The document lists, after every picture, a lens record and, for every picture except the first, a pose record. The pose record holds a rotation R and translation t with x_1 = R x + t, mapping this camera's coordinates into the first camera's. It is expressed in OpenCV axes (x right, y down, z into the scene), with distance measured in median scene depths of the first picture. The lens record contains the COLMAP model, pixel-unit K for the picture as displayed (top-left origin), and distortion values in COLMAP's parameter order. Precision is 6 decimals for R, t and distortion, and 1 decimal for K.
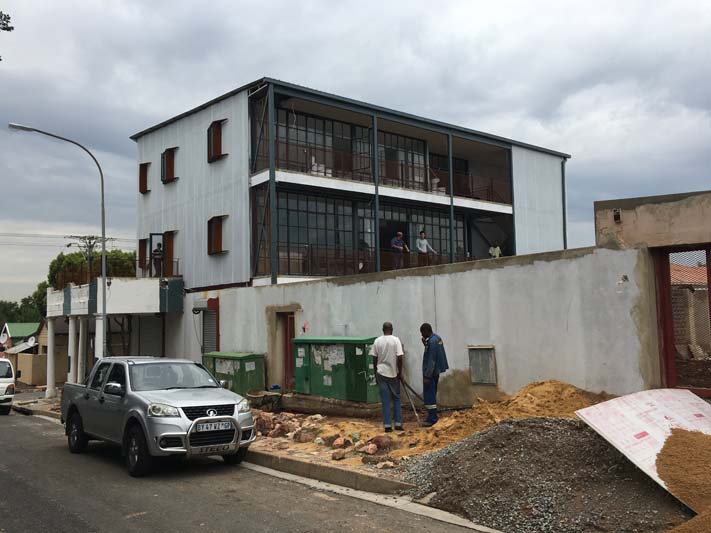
lens RADIAL K [[669.8, 0, 339.1], [0, 669.8, 293.6], [0, 0, 1]] dist [0.000203, -0.002360]
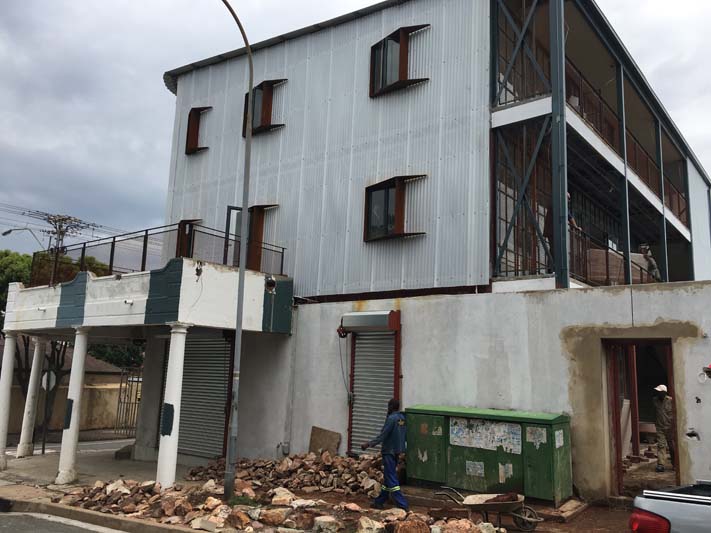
lens RADIAL K [[670.7, 0, 342.4], [0, 670.7, 267.7], [0, 0, 1]] dist [0.096628, -0.142681]
pose [[0.970928, 0.098138, 0.218331, -0.360515], [-0.069456, 0.988356, -0.135383, 0.051482], [-0.229075, 0.116283, 0.966438, 0.438248]]
